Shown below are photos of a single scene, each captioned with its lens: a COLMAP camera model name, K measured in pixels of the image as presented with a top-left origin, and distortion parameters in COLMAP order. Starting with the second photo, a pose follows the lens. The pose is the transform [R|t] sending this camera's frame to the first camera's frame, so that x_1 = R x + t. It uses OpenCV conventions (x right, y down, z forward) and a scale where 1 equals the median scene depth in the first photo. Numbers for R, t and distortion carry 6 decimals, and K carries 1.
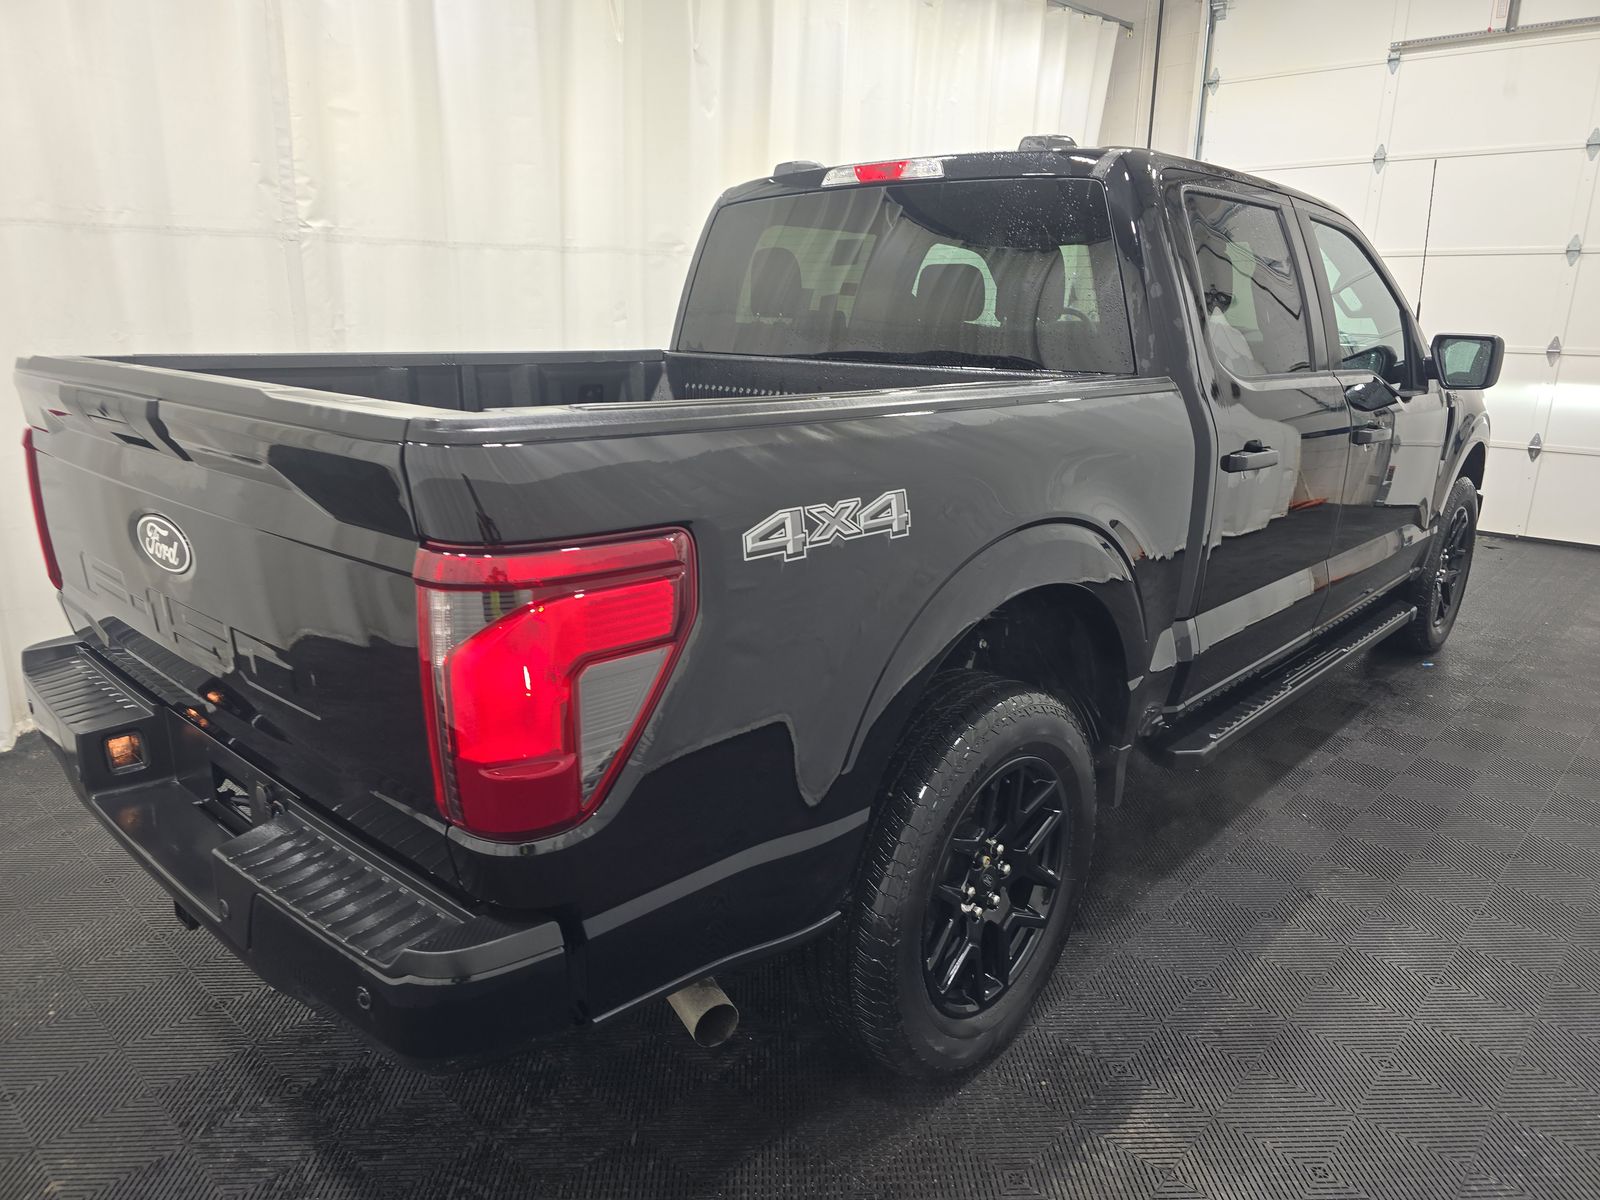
lens RADIAL K [[1136.3, 0, 796.3], [0, 1136.3, 604.6], [0, 0, 1]] dist [0.065770, -0.061114]
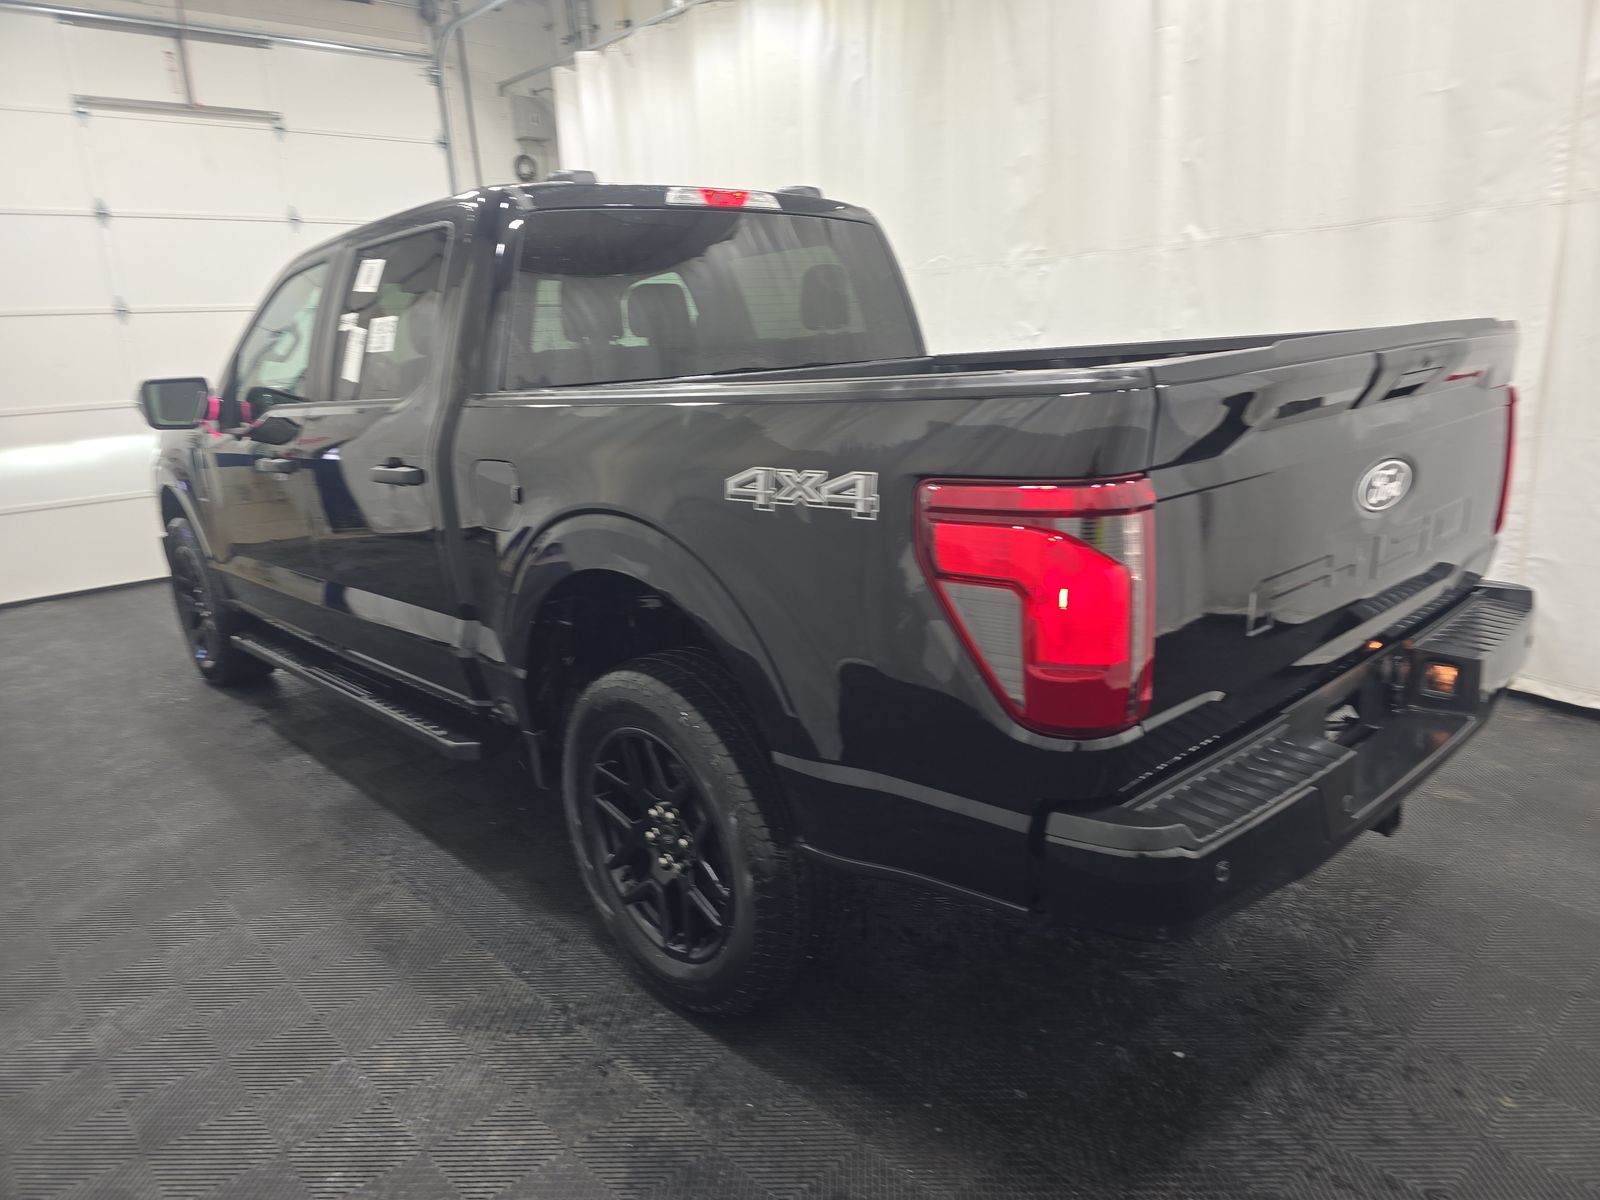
lens RADIAL K [[1136.3, 0, 796.3], [0, 1136.3, 604.6], [0, 0, 1]] dist [0.065770, -0.061114]
pose [[0.017474, -0.239594, 0.970716, -1.041095], [0.309992, 0.924322, 0.222562, -0.237516], [-0.950579, 0.297025, 0.090424, 0.931242]]
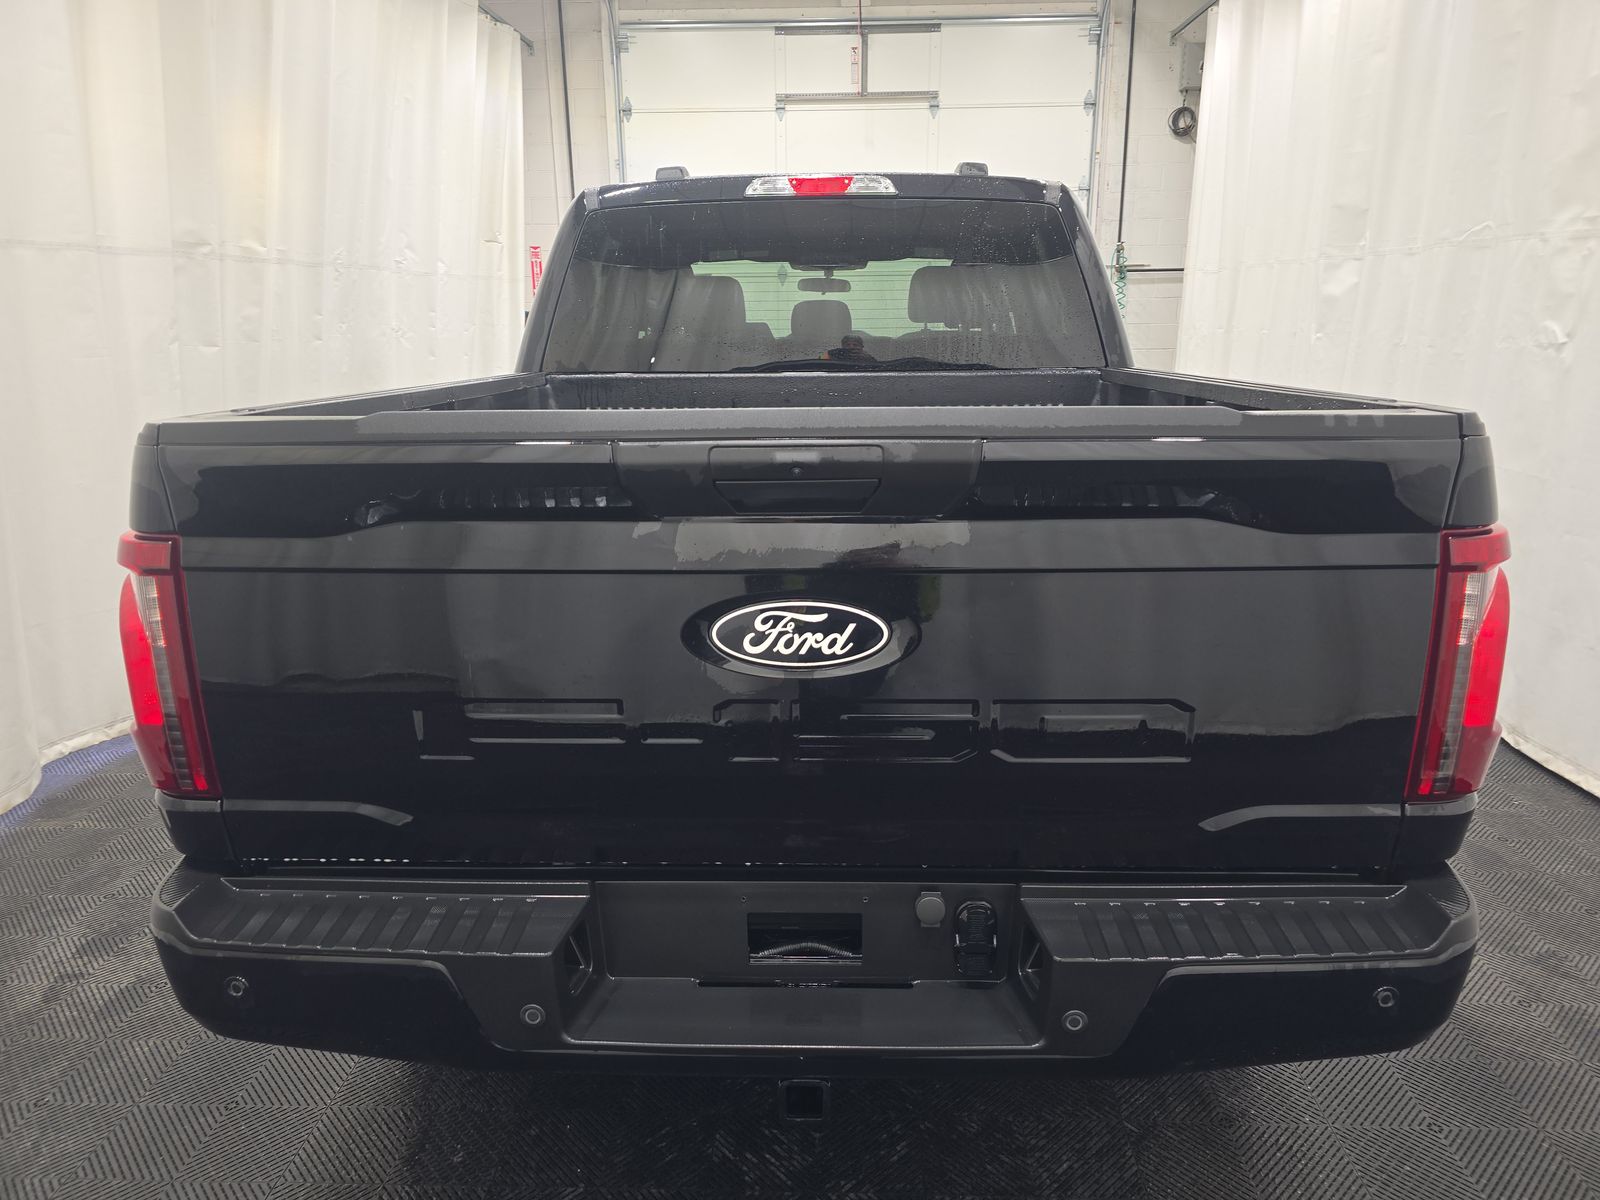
lens RADIAL K [[1136.3, 0, 796.3], [0, 1136.3, 604.6], [0, 0, 1]] dist [0.065770, -0.061114]
pose [[0.740340, -0.180554, 0.647531, -0.659317], [0.187594, 0.980479, 0.058910, -0.074245], [-0.645527, 0.077859, 0.759759, 0.262988]]
